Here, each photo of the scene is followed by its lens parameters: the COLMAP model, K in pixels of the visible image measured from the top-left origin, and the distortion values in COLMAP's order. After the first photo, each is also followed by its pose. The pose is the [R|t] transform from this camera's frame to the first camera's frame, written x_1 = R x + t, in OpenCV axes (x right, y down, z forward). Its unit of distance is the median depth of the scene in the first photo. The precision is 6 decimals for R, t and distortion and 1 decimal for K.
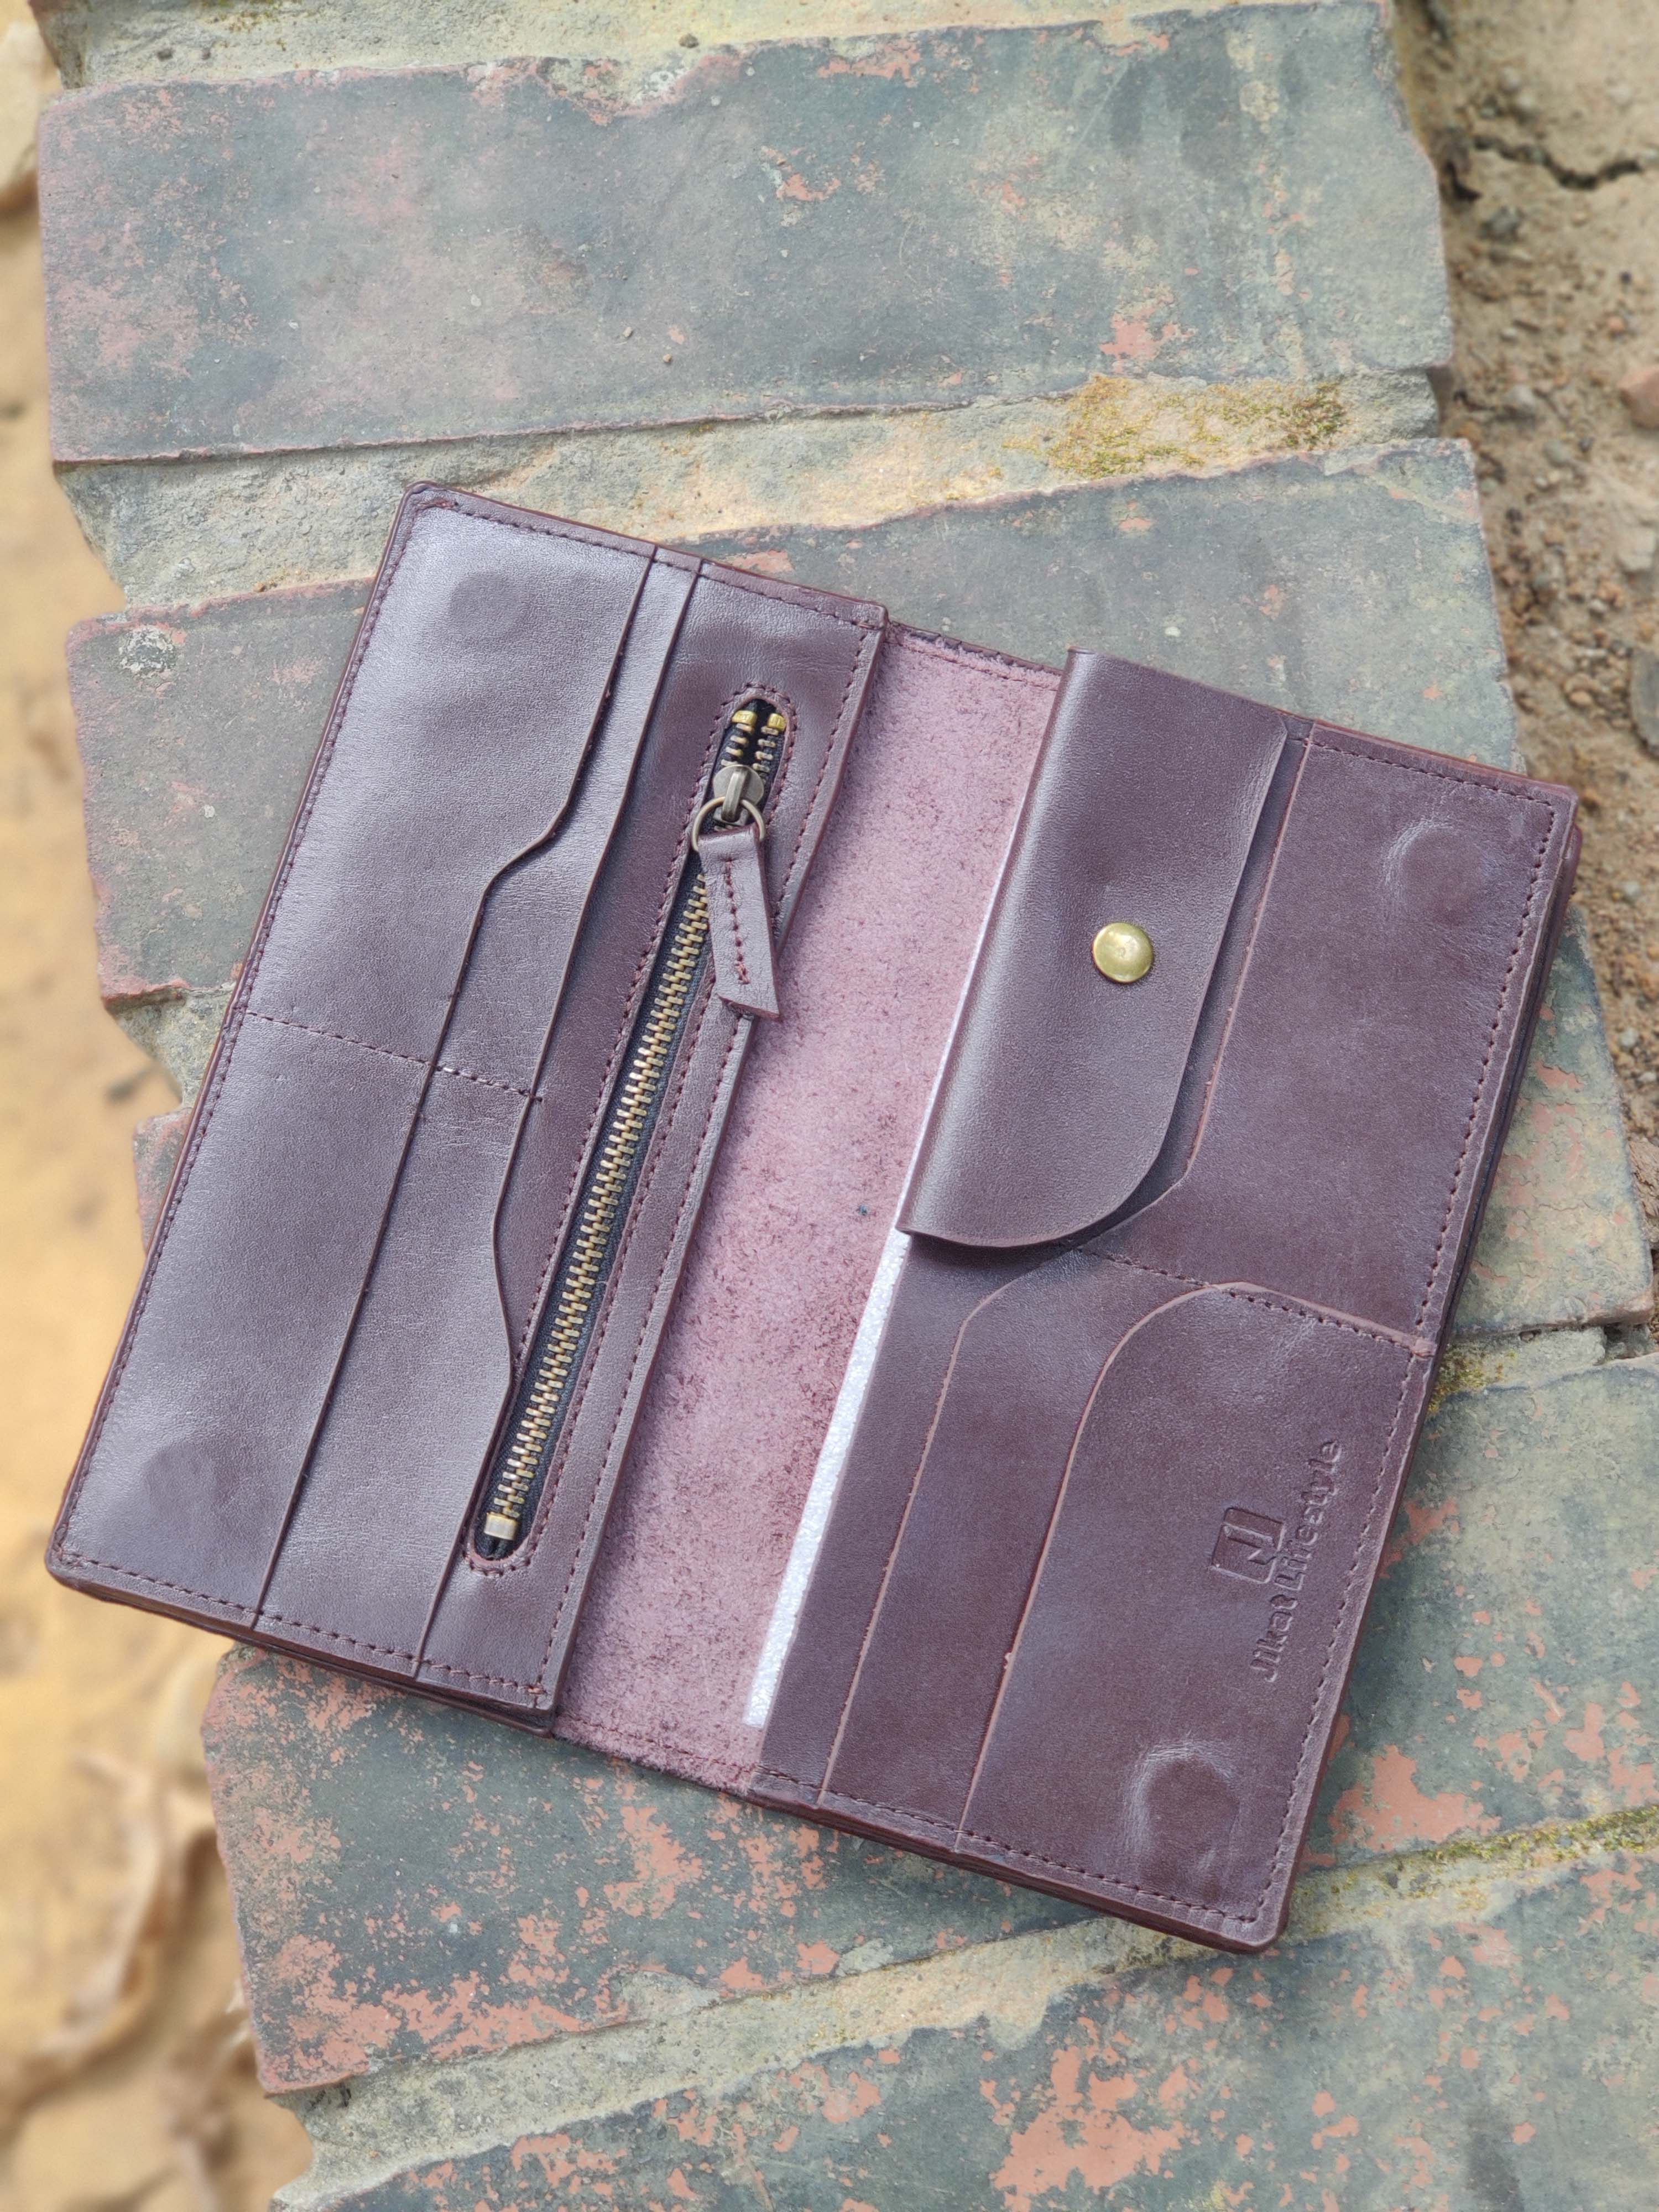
lens RADIAL K [[3578.8, 0, 786.7], [0, 3578.8, 1091.8], [0, 0, 1]] dist [0.120558, 0.000000]
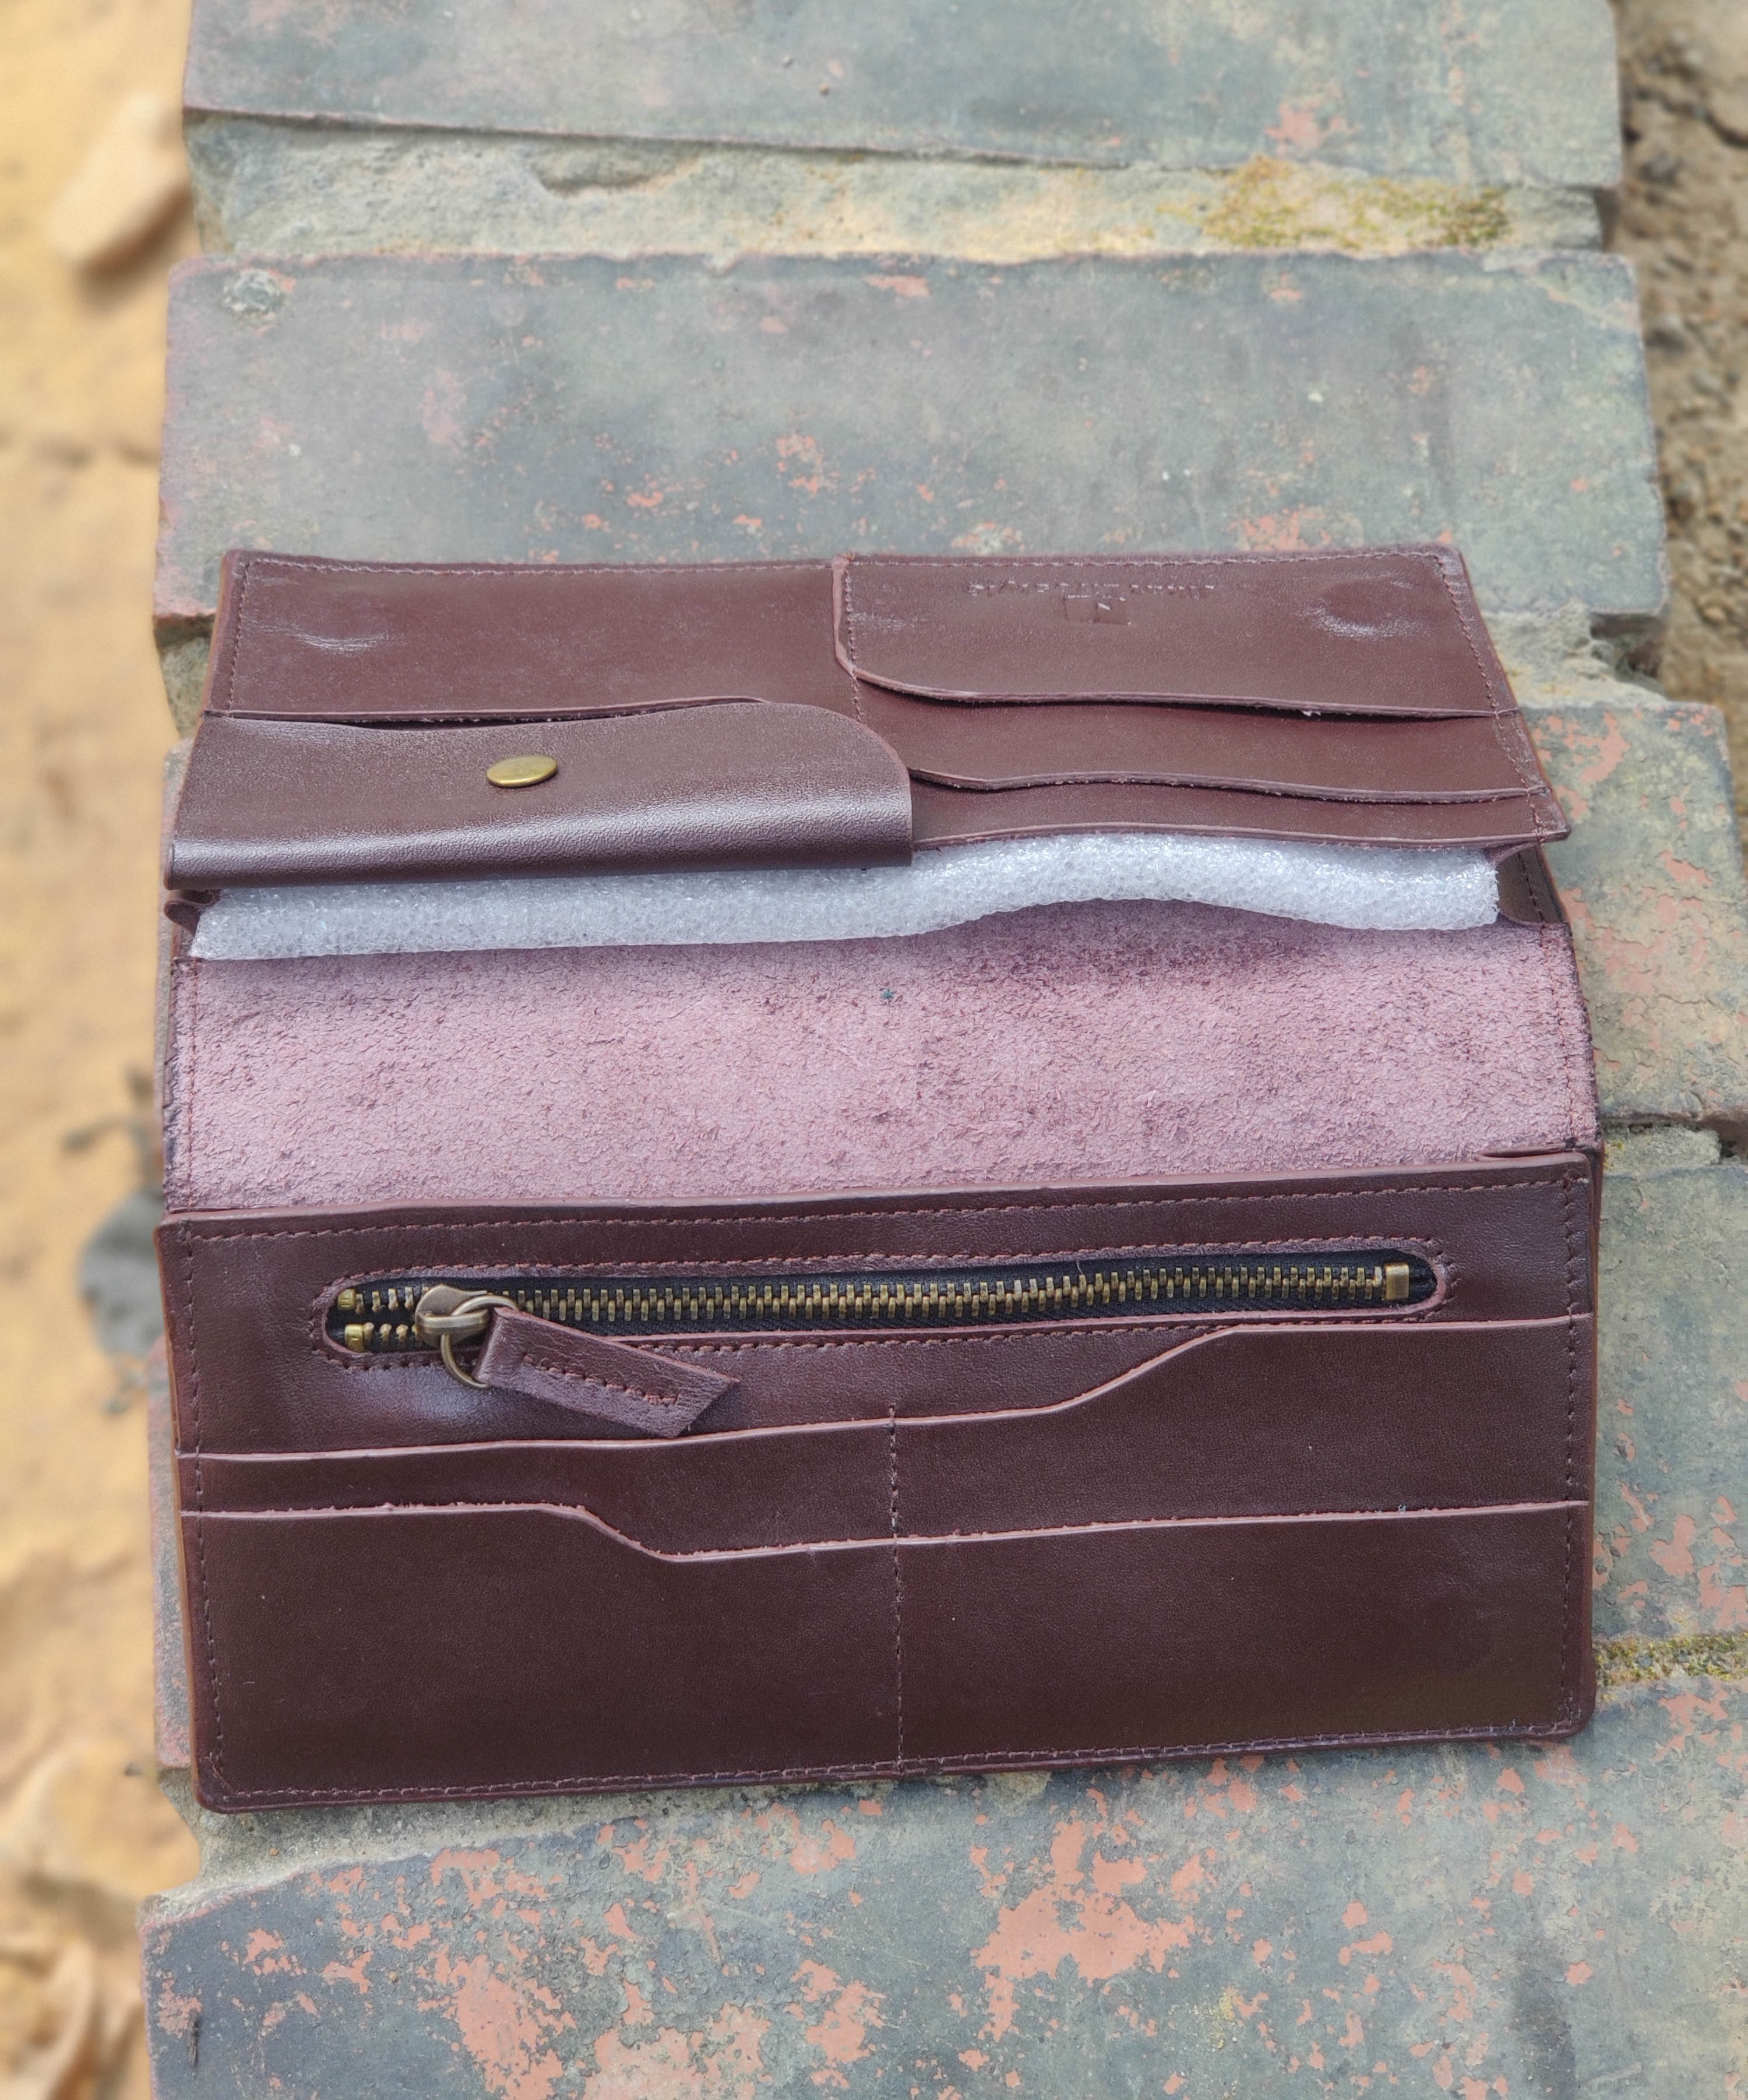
lens RADIAL K [[3781.2, 0, 840.0], [0, 3781.2, 869.7], [0, 0, 1]] dist [0.116920, 0.000000]
pose [[0.992958, 0.118093, 0.009408, -0.013789], [-0.113192, 0.969183, -0.218798, 0.230786], [-0.034957, 0.216192, 0.975725, 0.039113]]
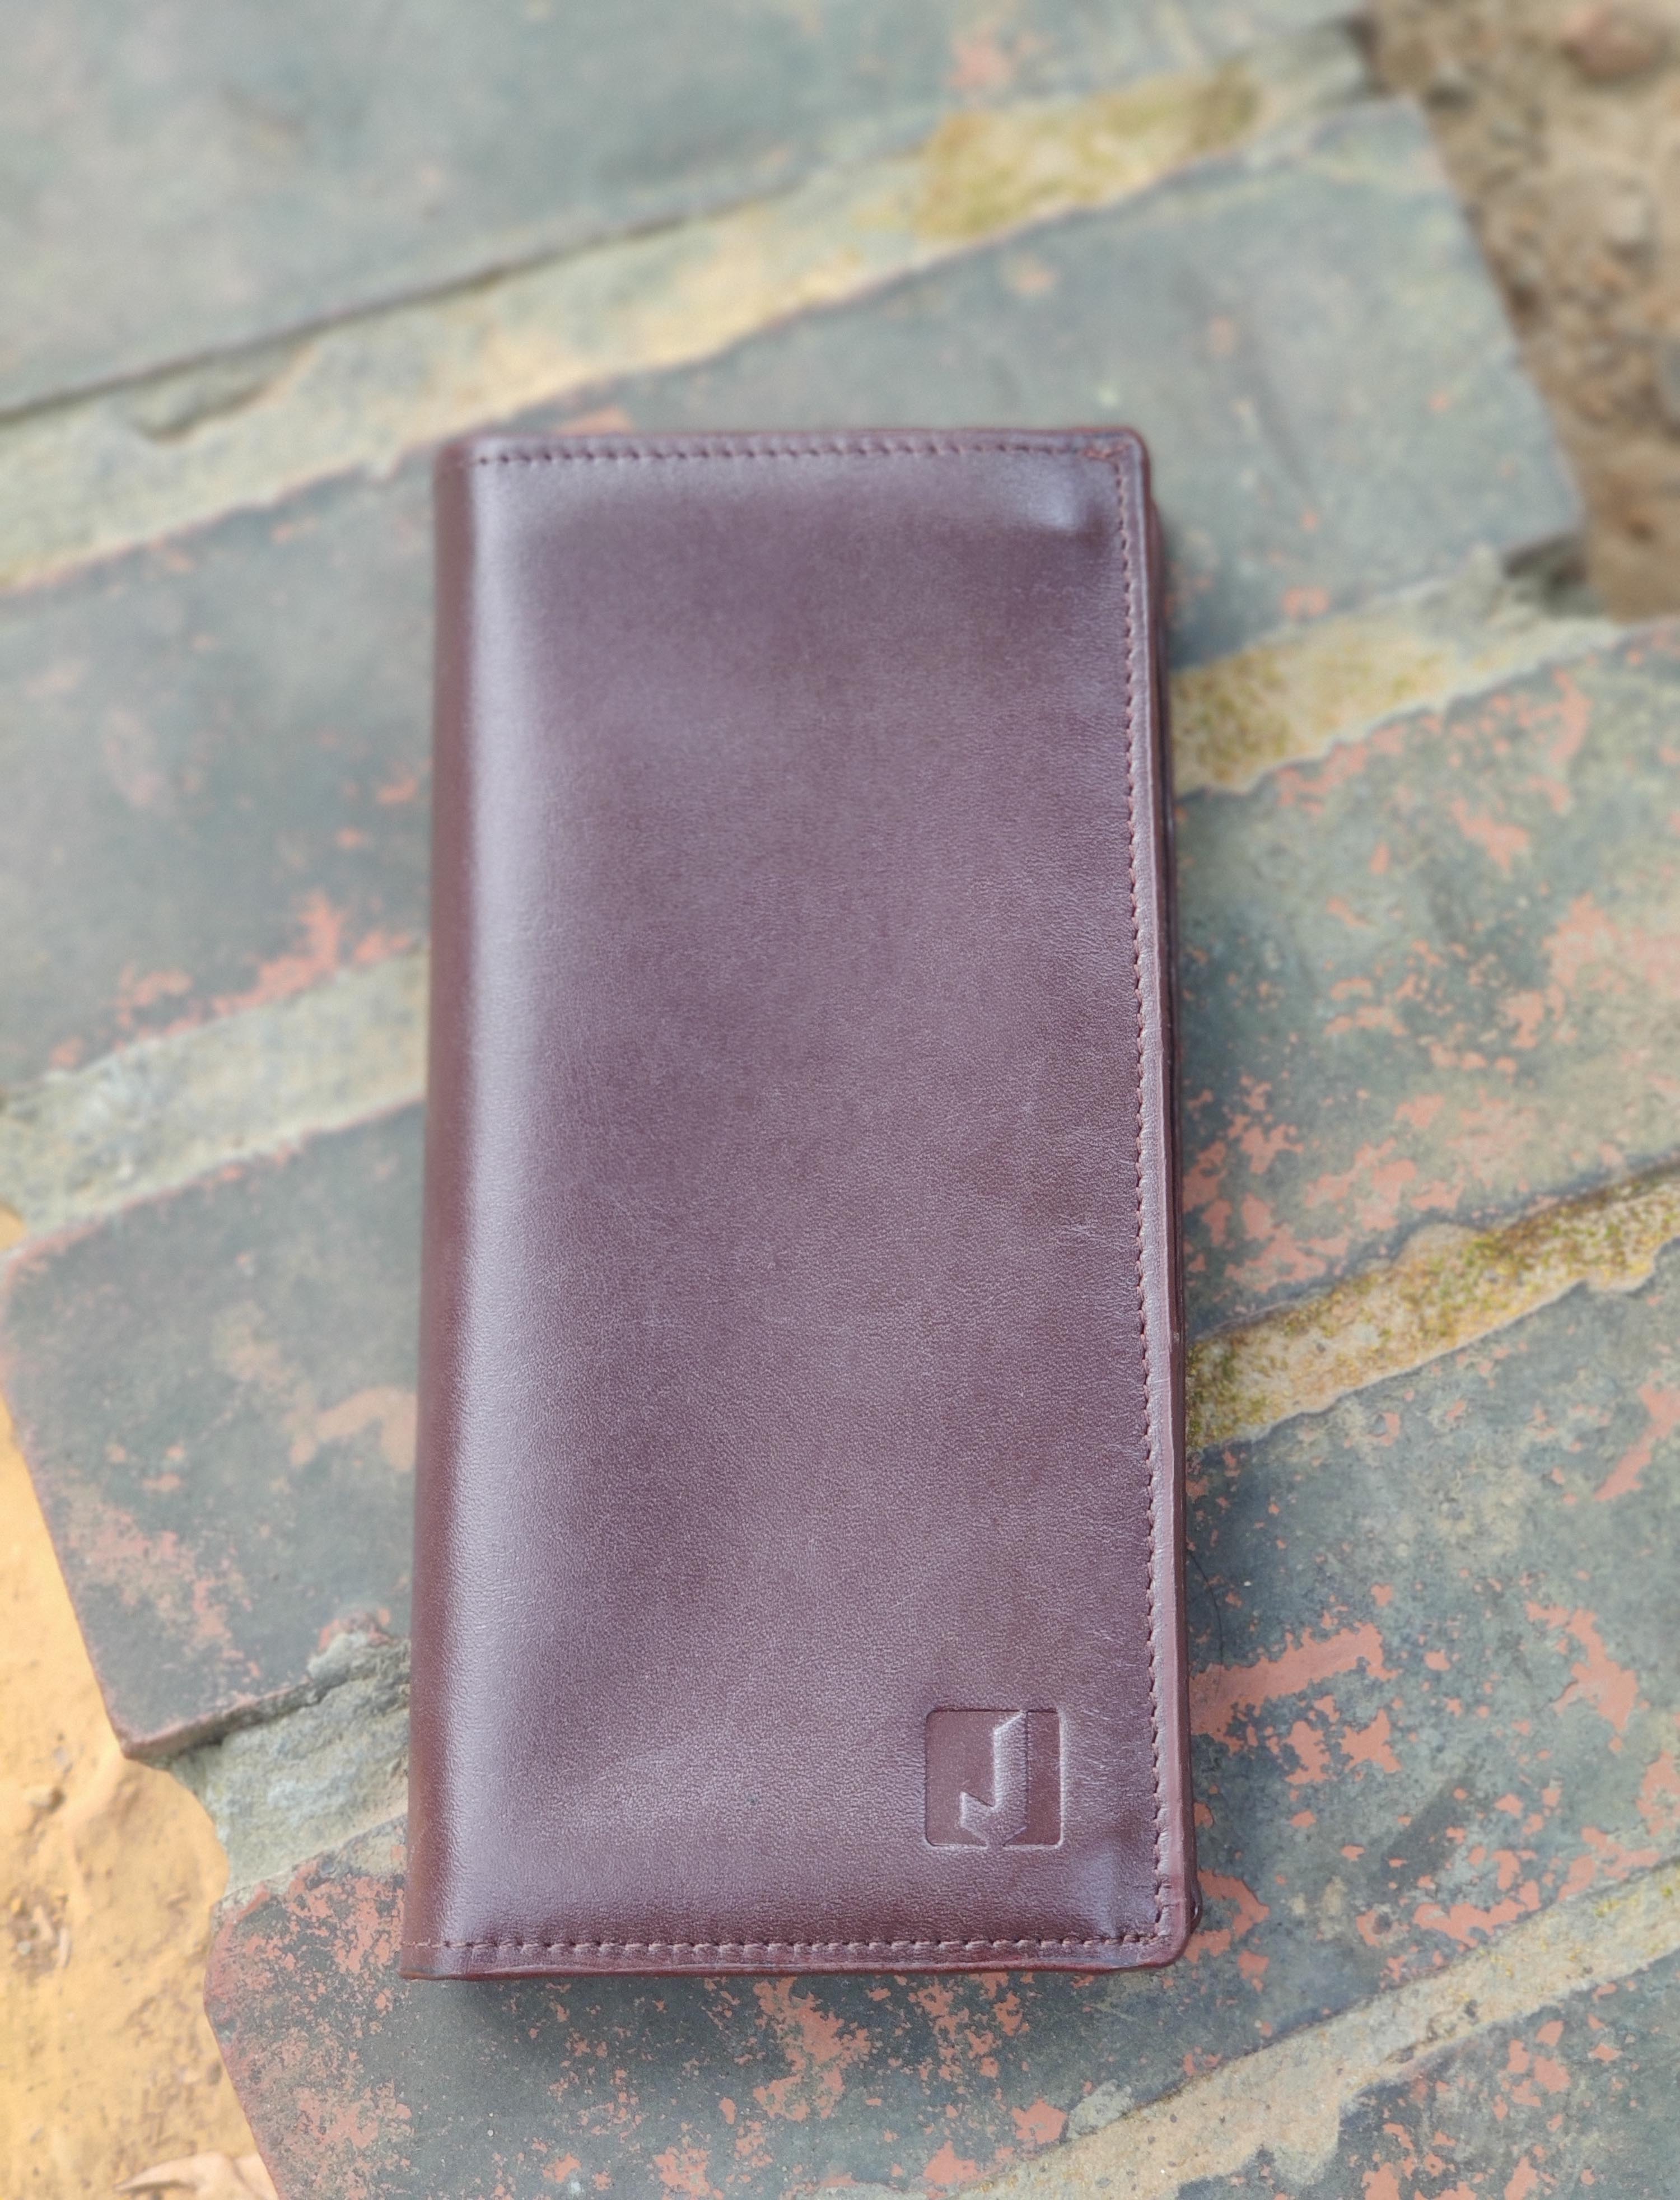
lens RADIAL K [[3607.9, 0, 803.7], [0, 3607.9, 1073.9], [0, 0, 1]] dist [0.110922, 0.000000]
pose [[0.976659, -0.214304, 0.014538, -0.003879], [0.214638, 0.976302, -0.027668, 0.027583], [-0.008264, 0.030142, 0.999511, 0.190588]]
